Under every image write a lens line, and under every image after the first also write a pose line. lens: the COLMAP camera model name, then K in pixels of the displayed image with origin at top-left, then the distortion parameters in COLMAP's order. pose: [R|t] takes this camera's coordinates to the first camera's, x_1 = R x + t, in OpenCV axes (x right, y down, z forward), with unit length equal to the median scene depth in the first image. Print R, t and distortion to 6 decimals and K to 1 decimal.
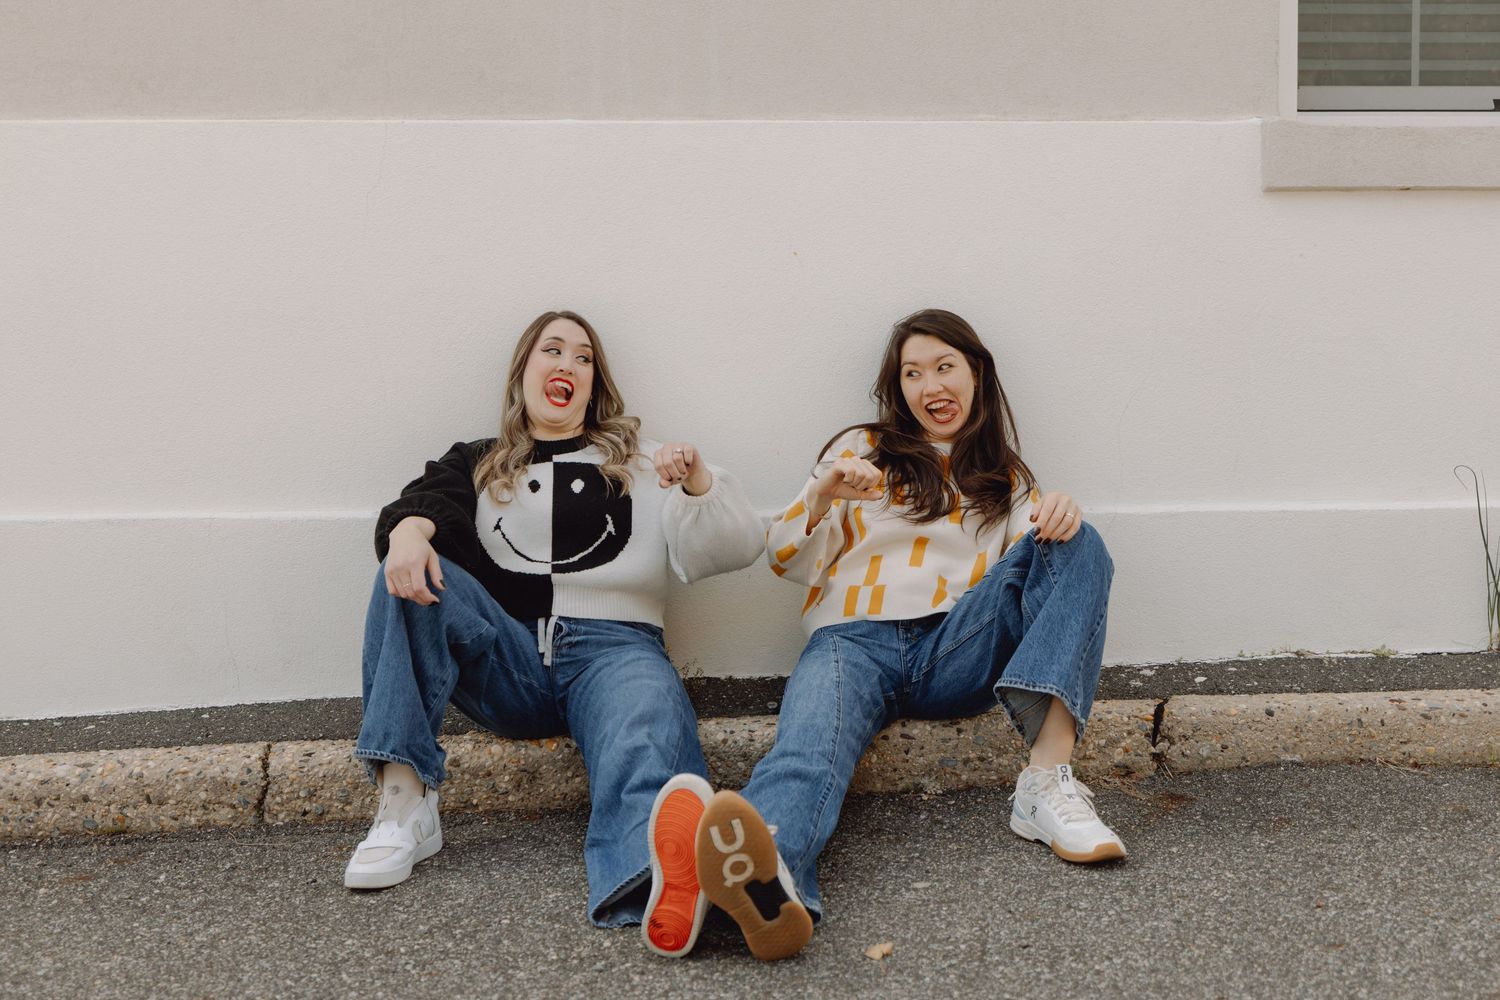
lens RADIAL K [[1536.9, 0, 756.2], [0, 1536.9, 484.5], [0, 0, 1]] dist [-0.007873, 0.000000]
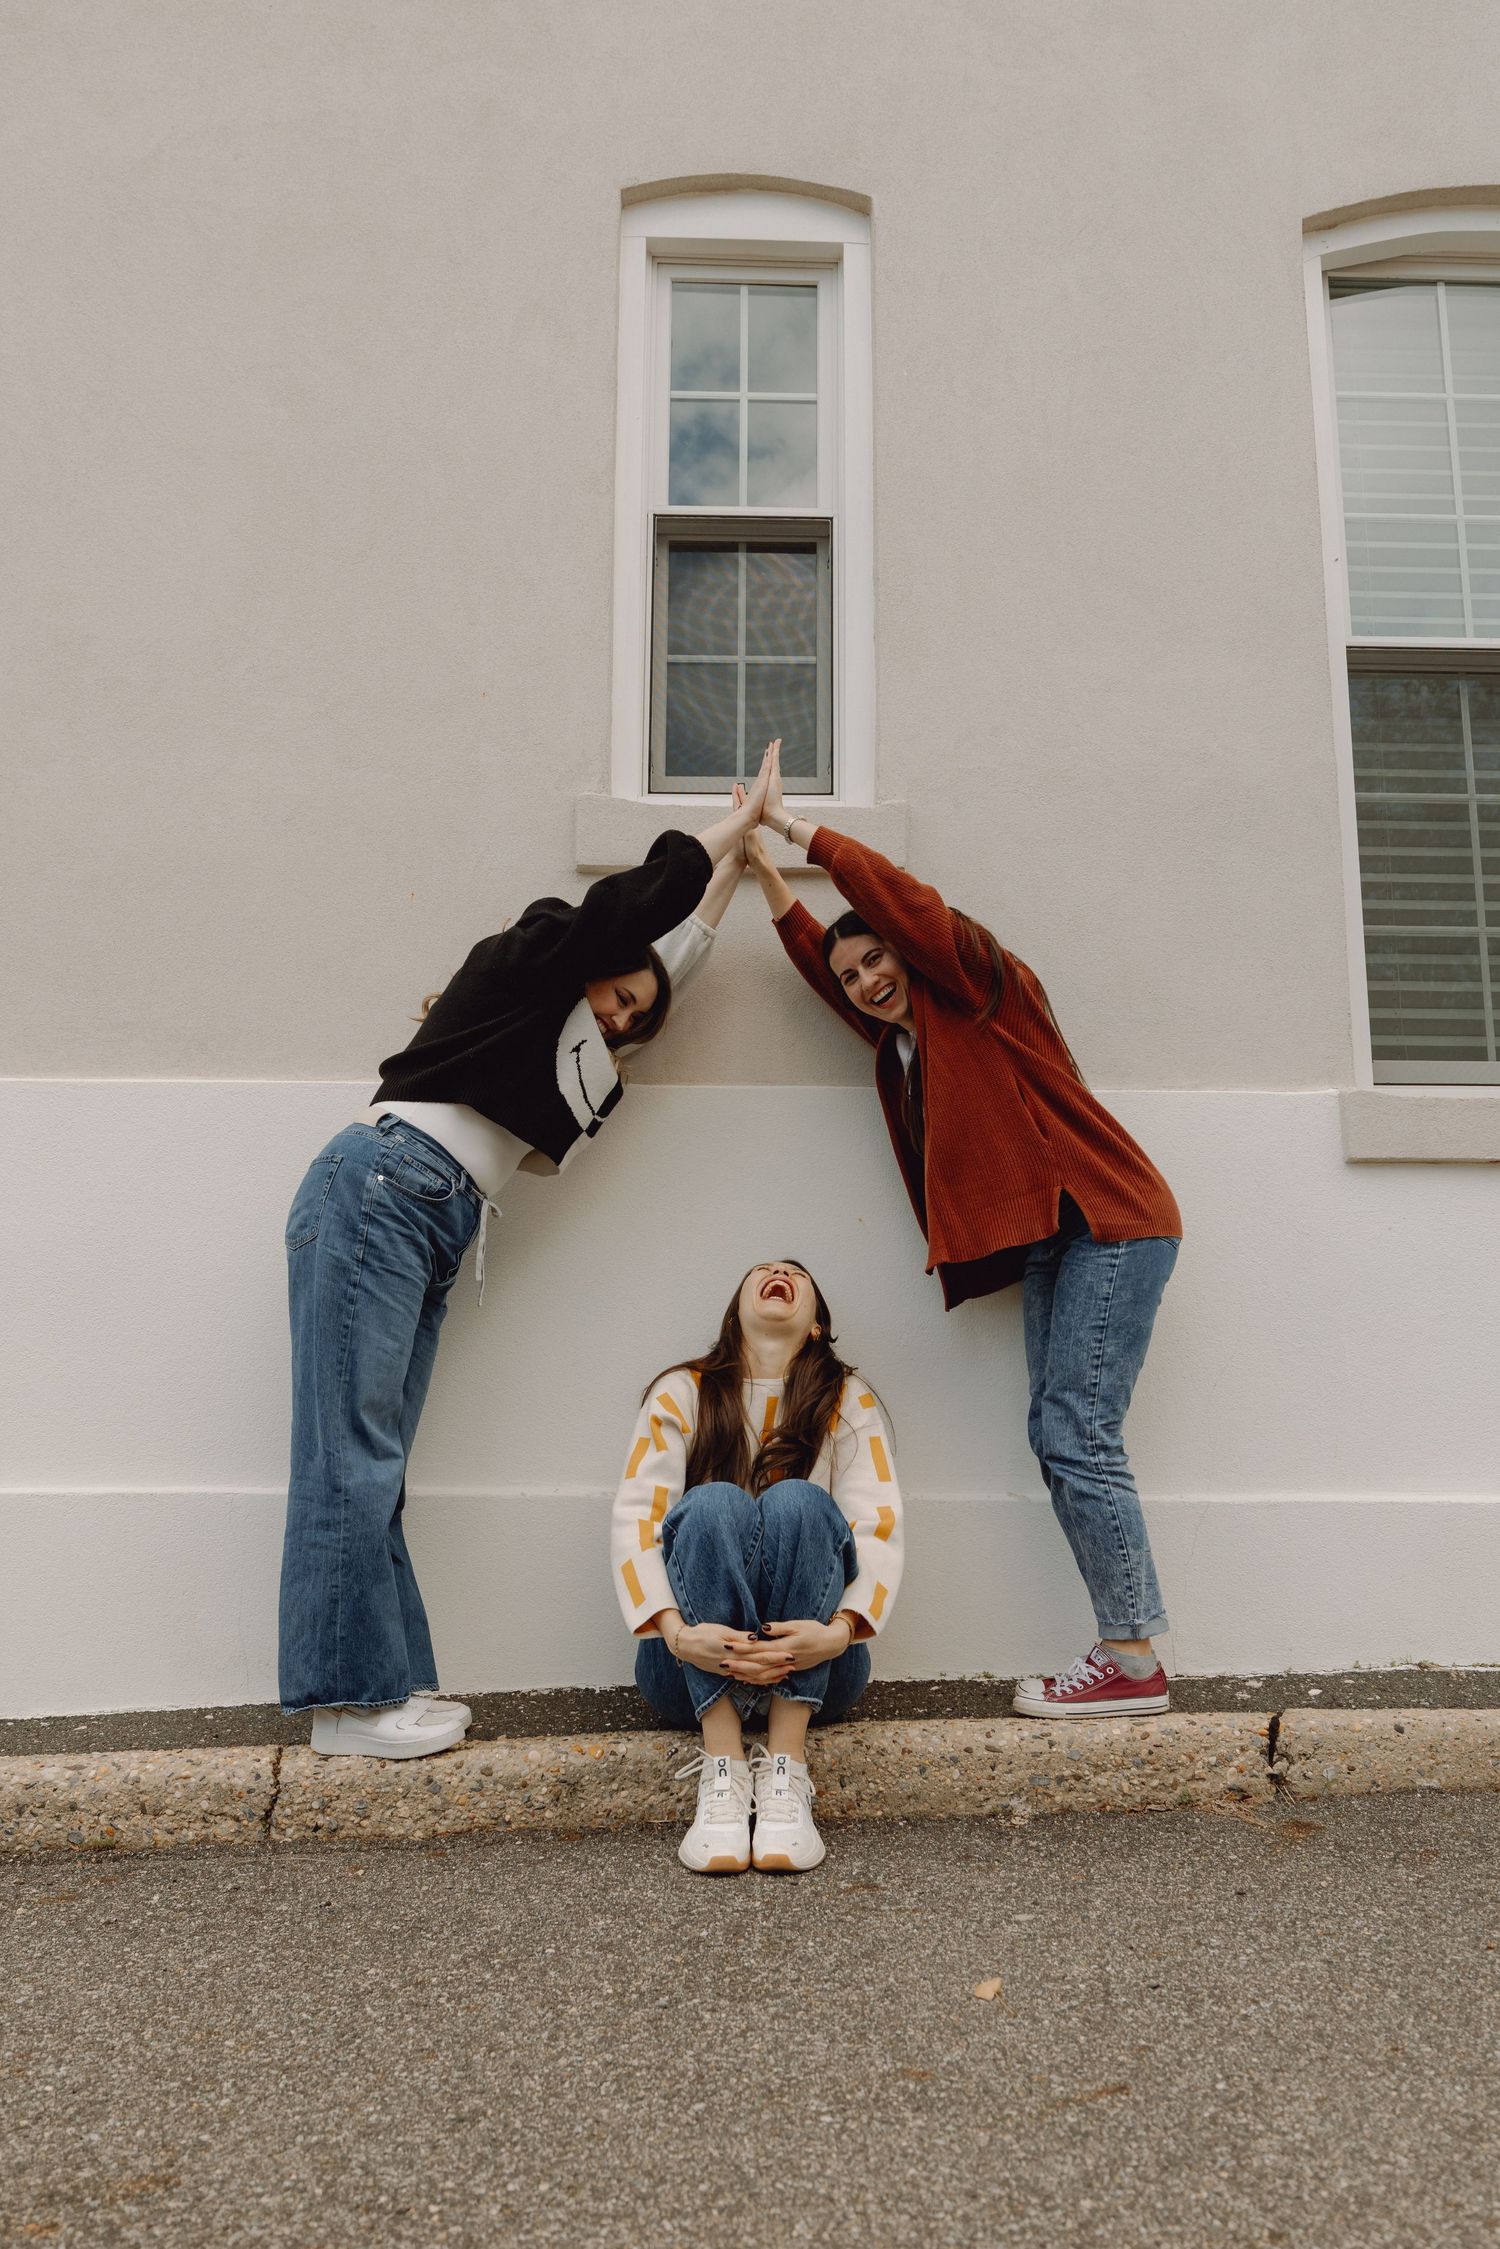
lens RADIAL K [[1614.9, 0, 746.8], [0, 1614.9, 1138.5], [0, 0, 1]] dist [0.010852, -0.014240]
pose [[0.999779, 0.009638, -0.018691, -0.030912], [-0.013596, 0.974295, -0.224865, 0.031879], [0.016044, 0.225070, 0.974211, 0.001074]]
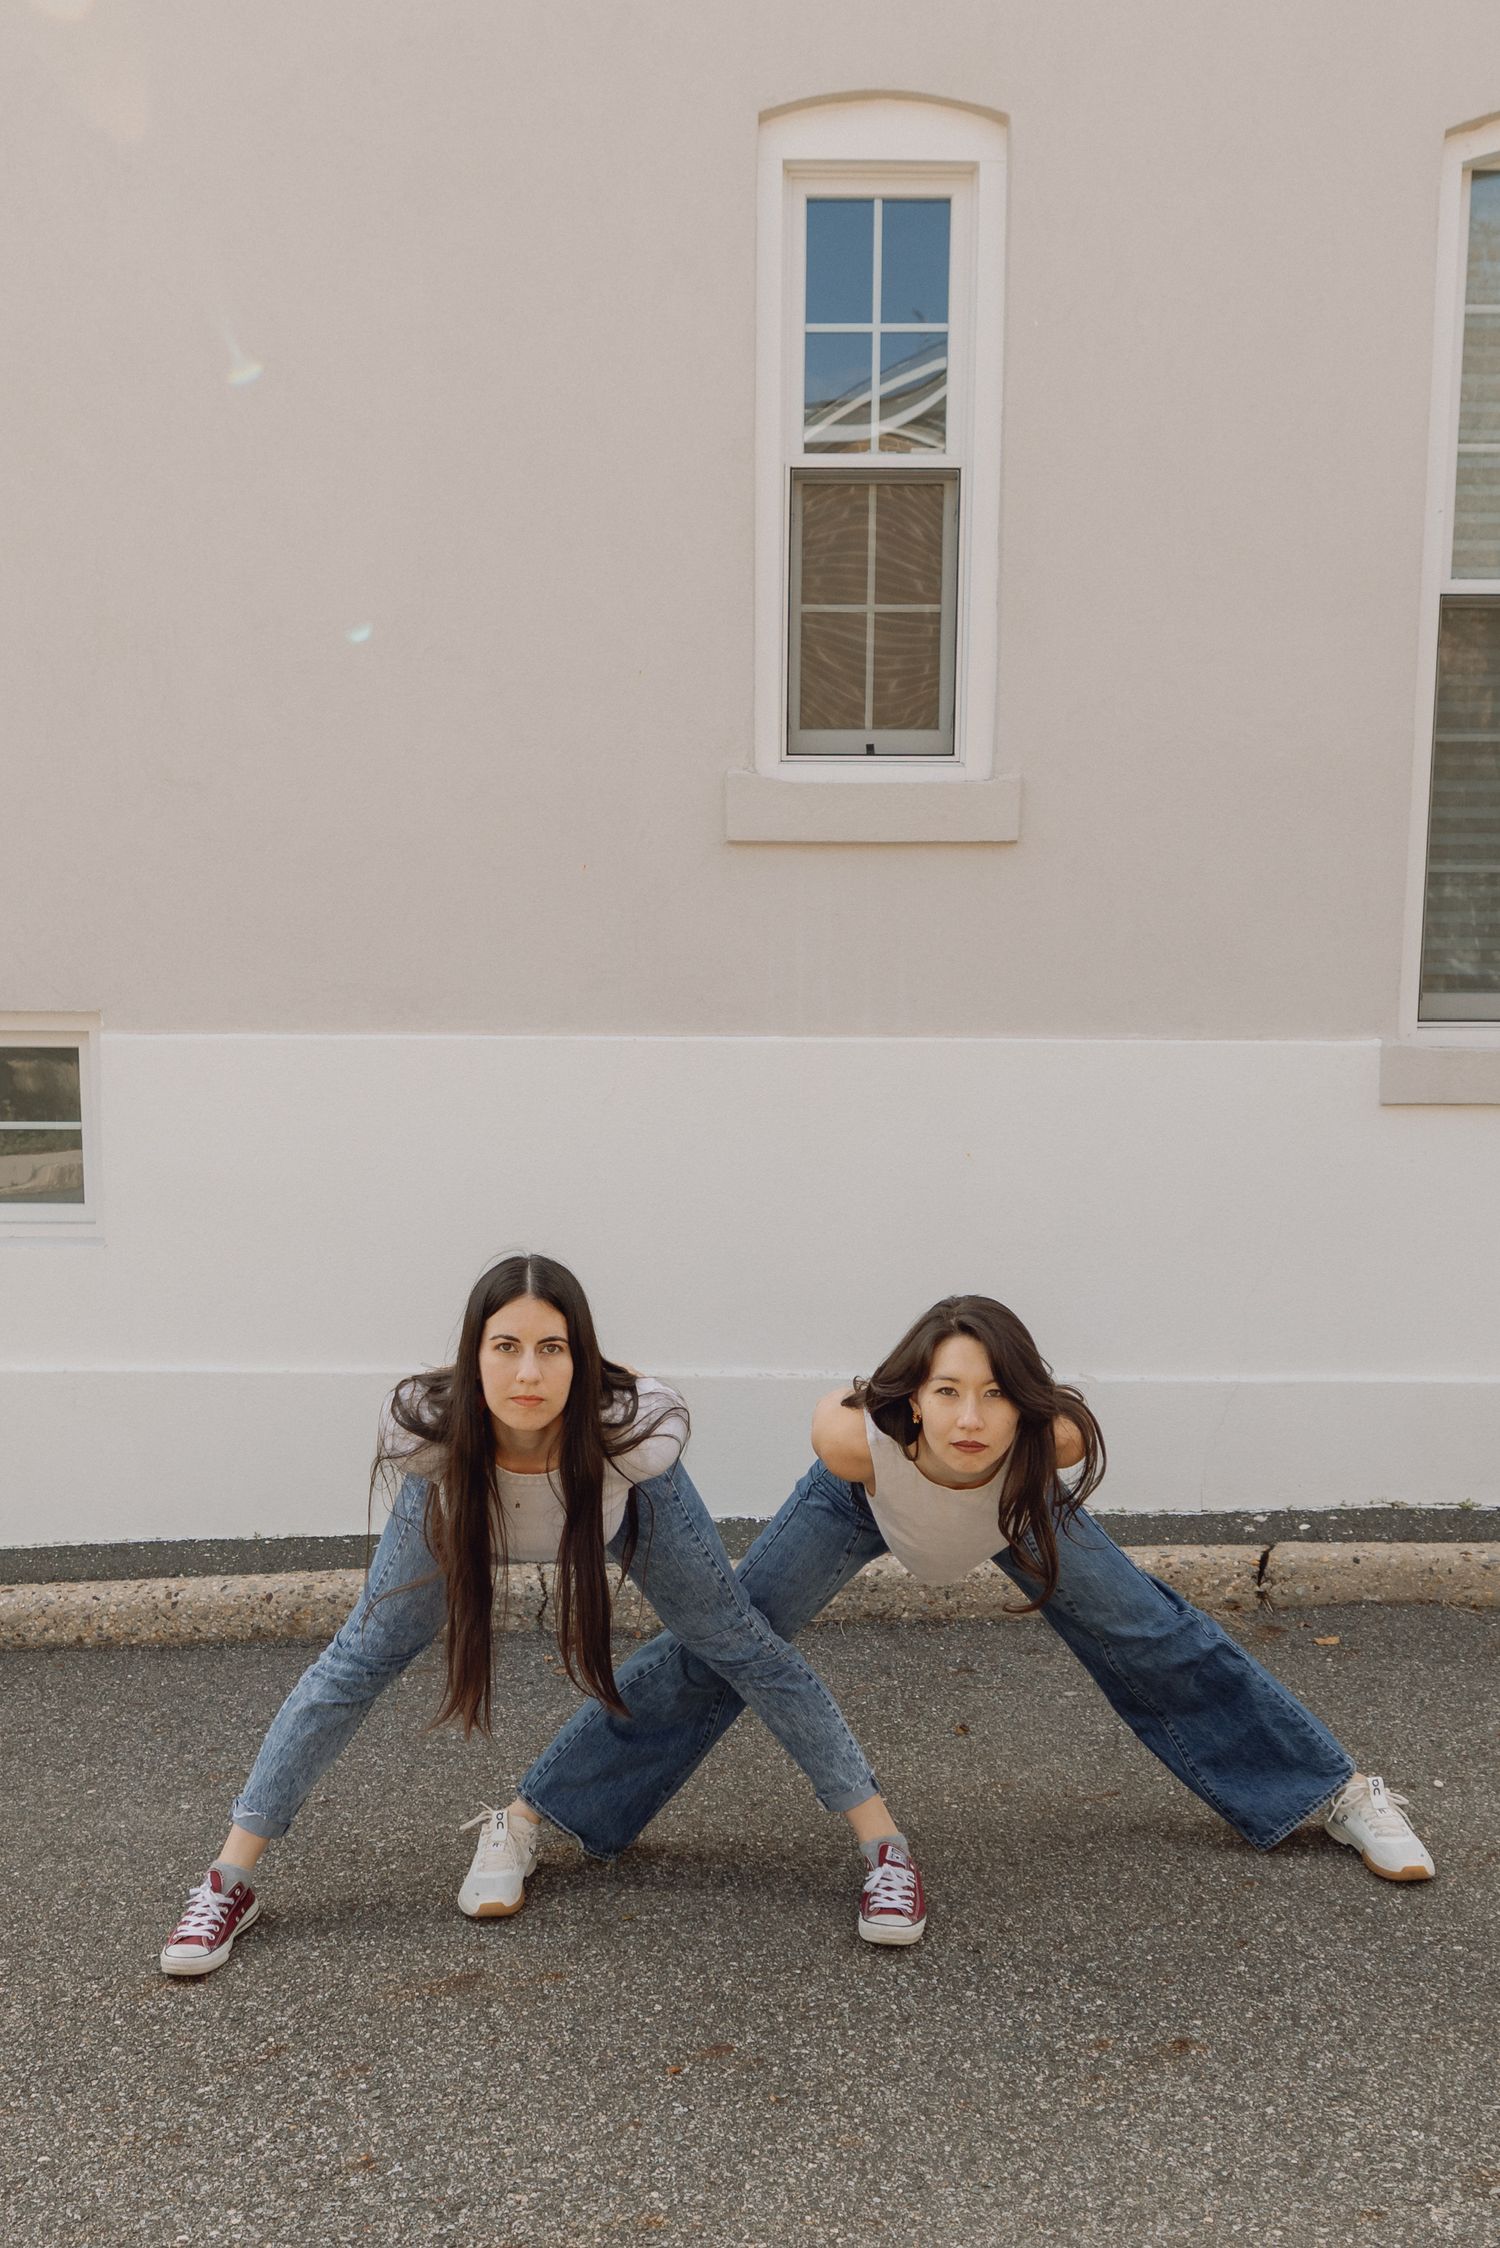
lens RADIAL K [[2074.8, 0, 688.7], [0, 2074.8, 1339.2], [0, 0, 1]] dist [-0.007371, 0.000000]
pose [[0.998482, 0.019286, -0.051598, -0.116150], [-0.014153, 0.995079, 0.098068, -0.185542], [0.053235, -0.097189, 0.993841, -0.665006]]
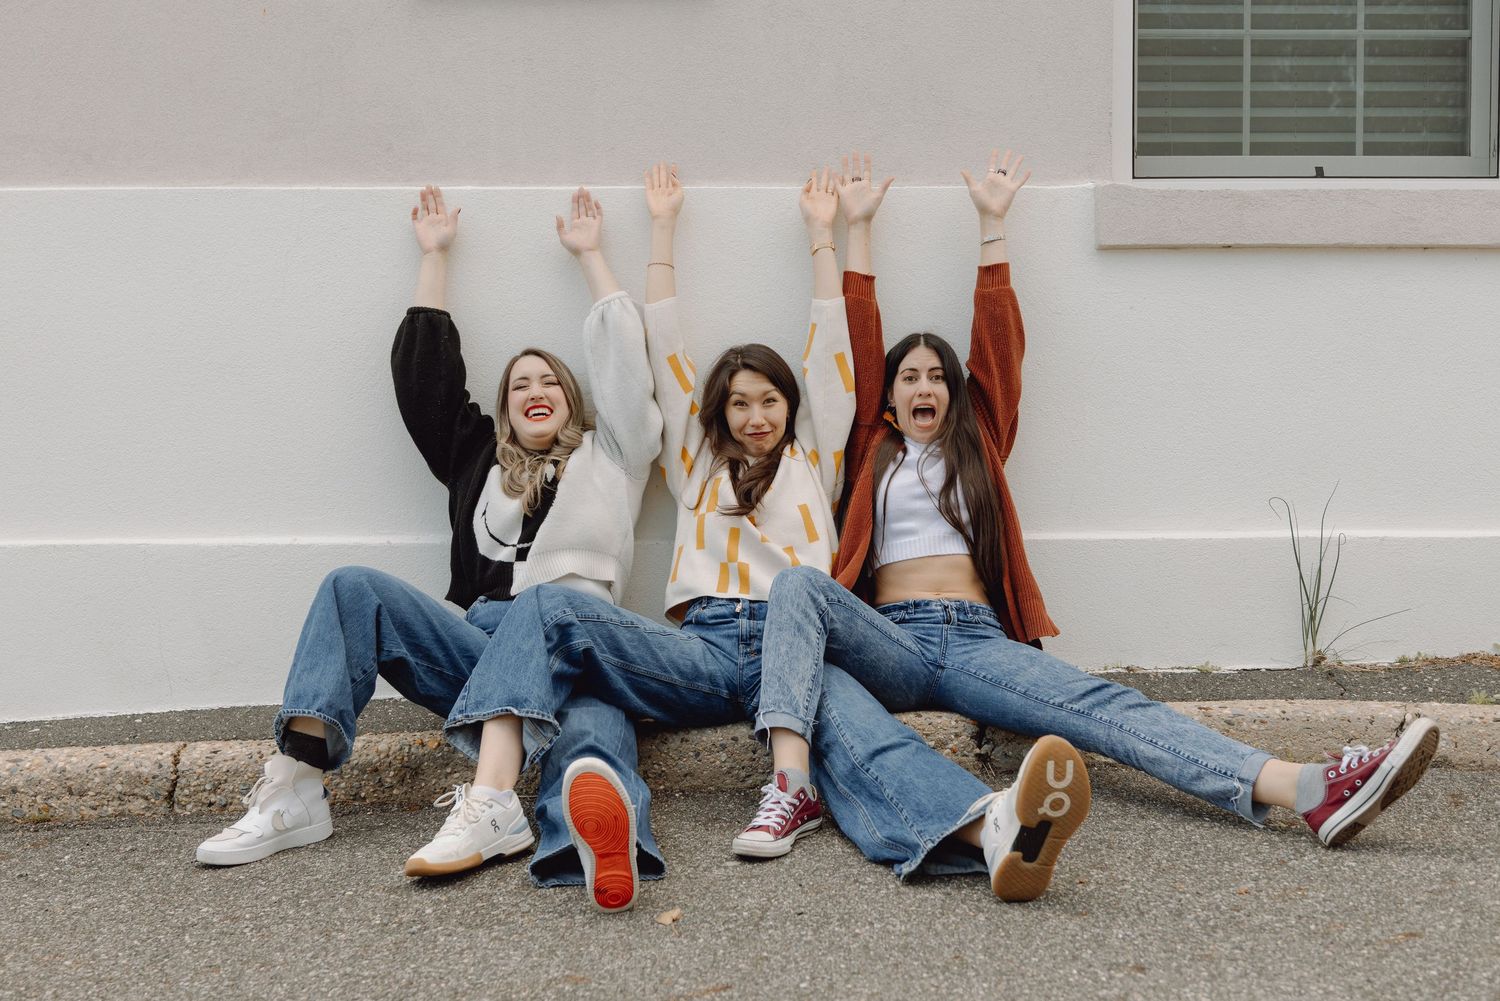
lens RADIAL K [[1367.7, 0, 755.2], [0, 1367.7, 557.2], [0, 0, 1]] dist [-0.002438, 0.000000]
pose [[0.999863, 0.001224, -0.016481, 0.116355], [-0.001169, 0.999994, 0.003334, 0.030956], [0.016485, -0.003314, 0.999859, 0.015552]]
